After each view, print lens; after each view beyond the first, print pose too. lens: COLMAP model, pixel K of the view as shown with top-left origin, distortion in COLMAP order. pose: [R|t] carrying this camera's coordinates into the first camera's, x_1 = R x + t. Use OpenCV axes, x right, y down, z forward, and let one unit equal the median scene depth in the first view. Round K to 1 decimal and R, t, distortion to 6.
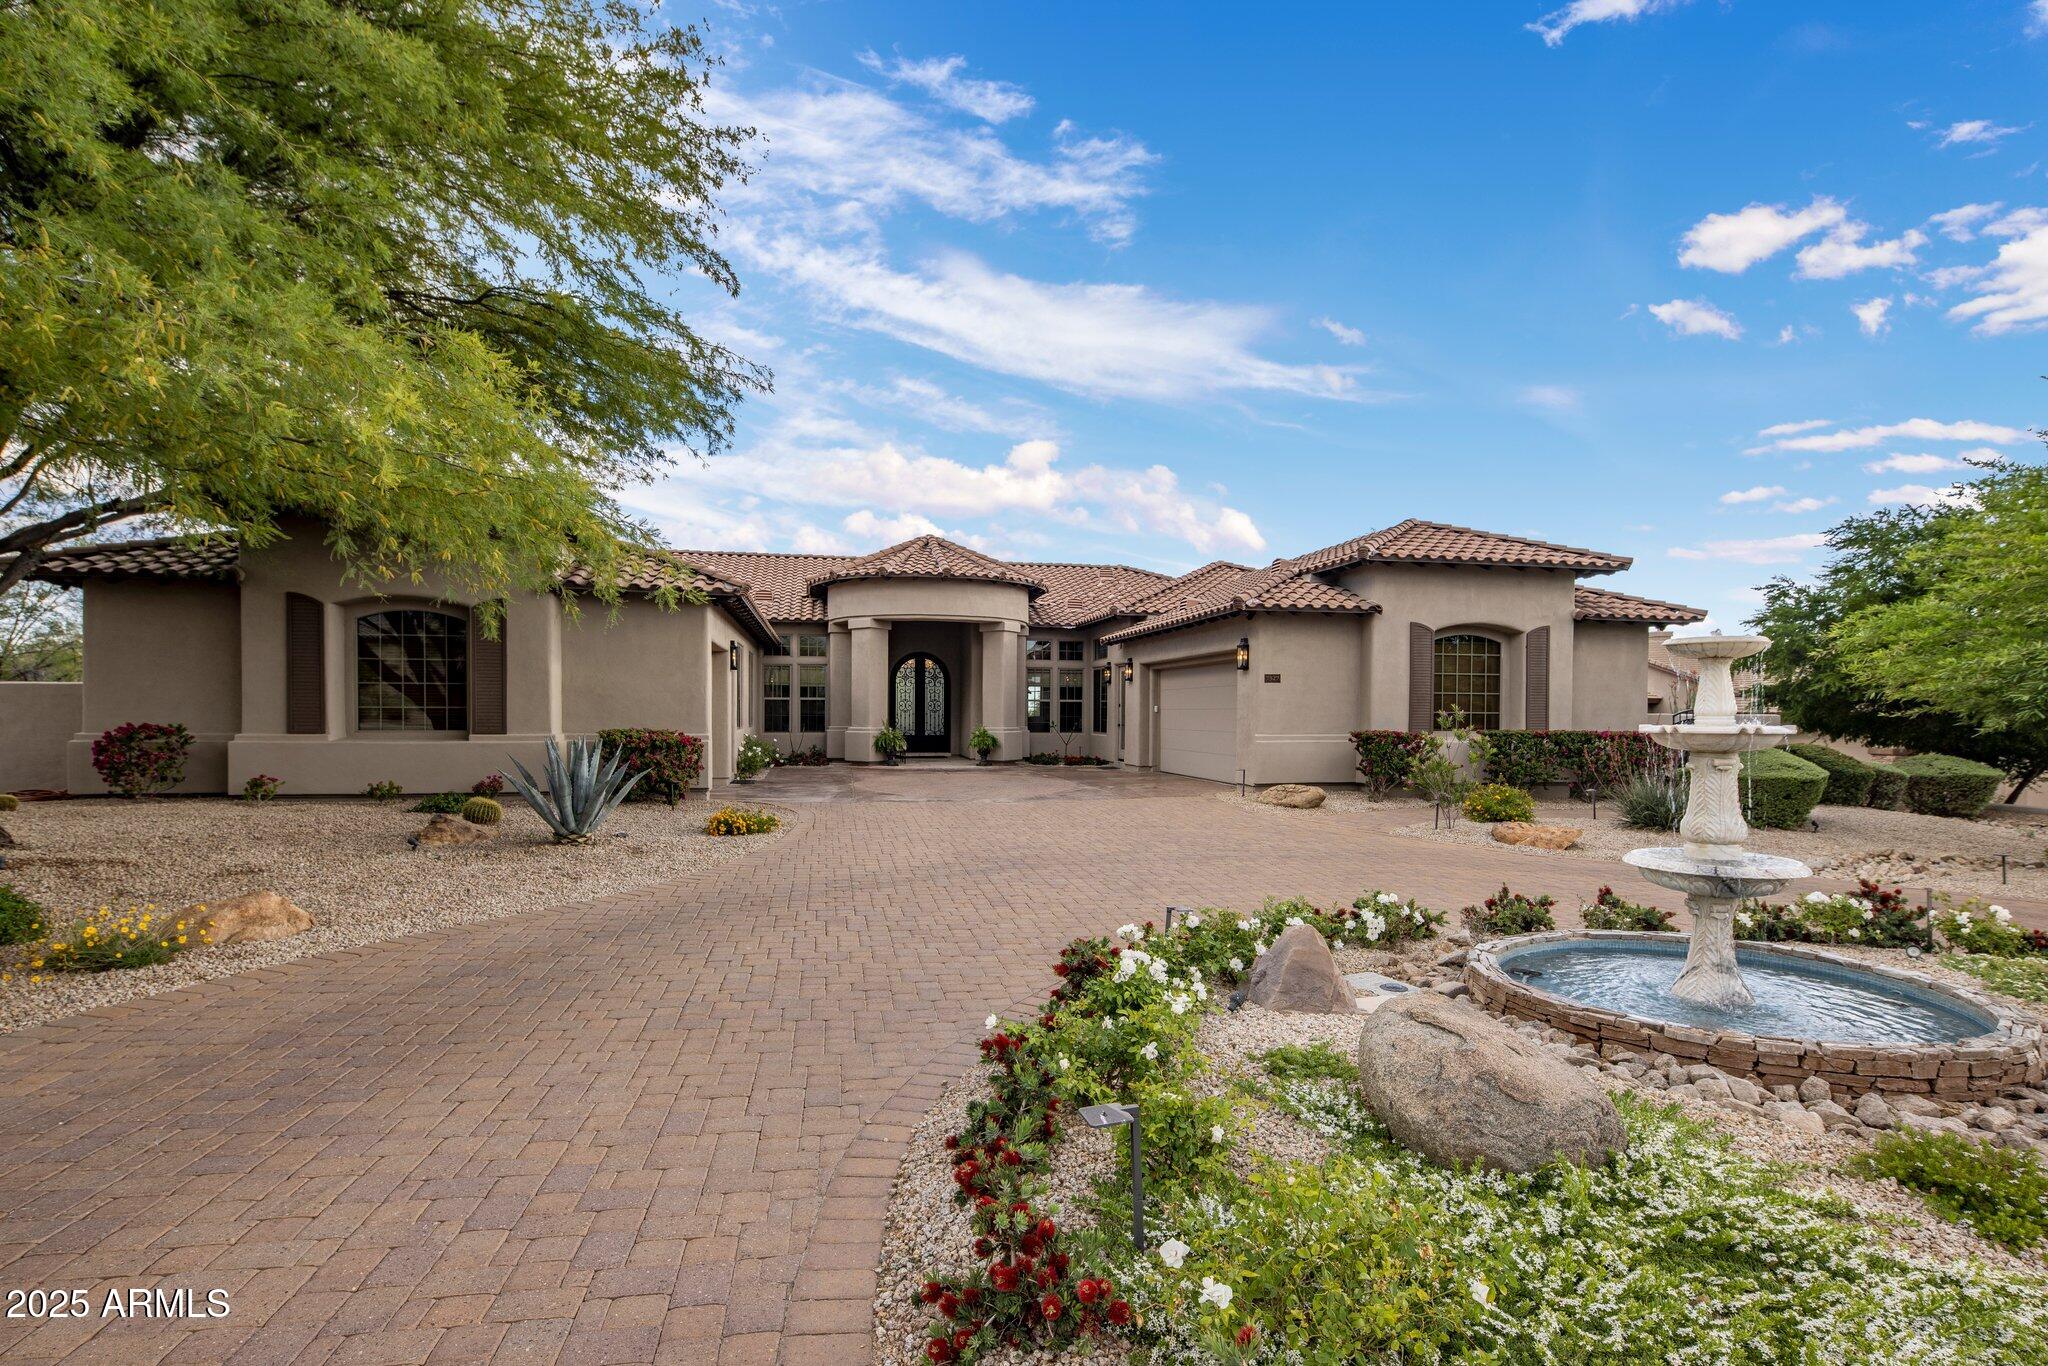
lens RADIAL K [[993.1, 0, 1025.9], [0, 993.1, 675.5], [0, 0, 1]] dist [0.004097, -0.000472]
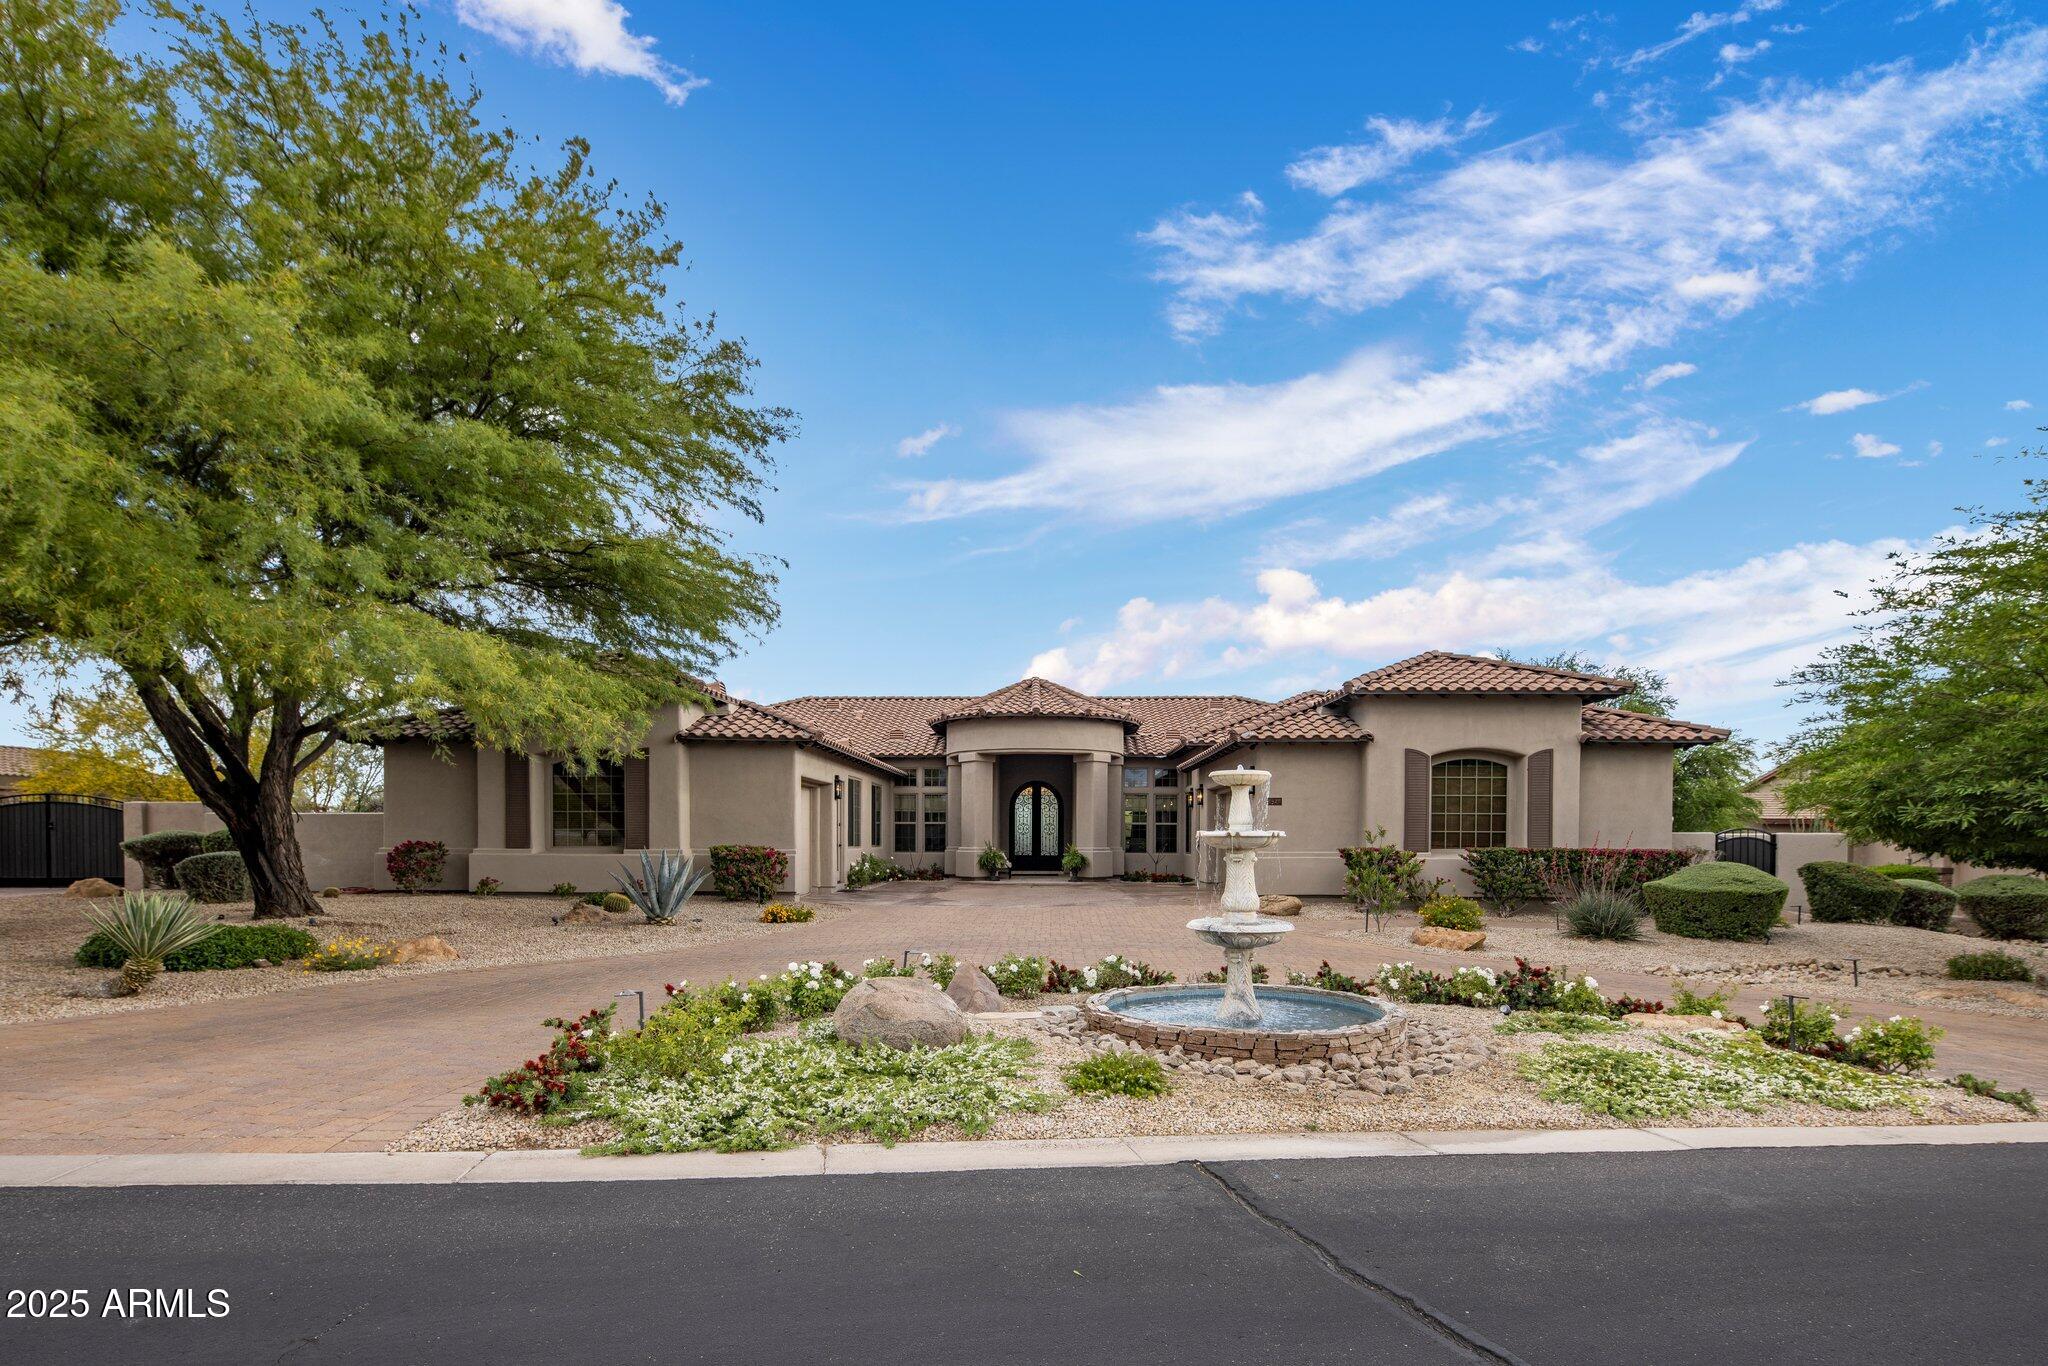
lens RADIAL K [[988.2, 0, 1025.2], [0, 988.2, 789.5], [0, 0, 1]] dist [0.003277, 0.000415]
pose [[0.975040, -0.012685, -0.221667, 0.213534], [0.009908, 0.999858, -0.013632, 0.001542], [0.221809, 0.011095, 0.975027, -0.147501]]
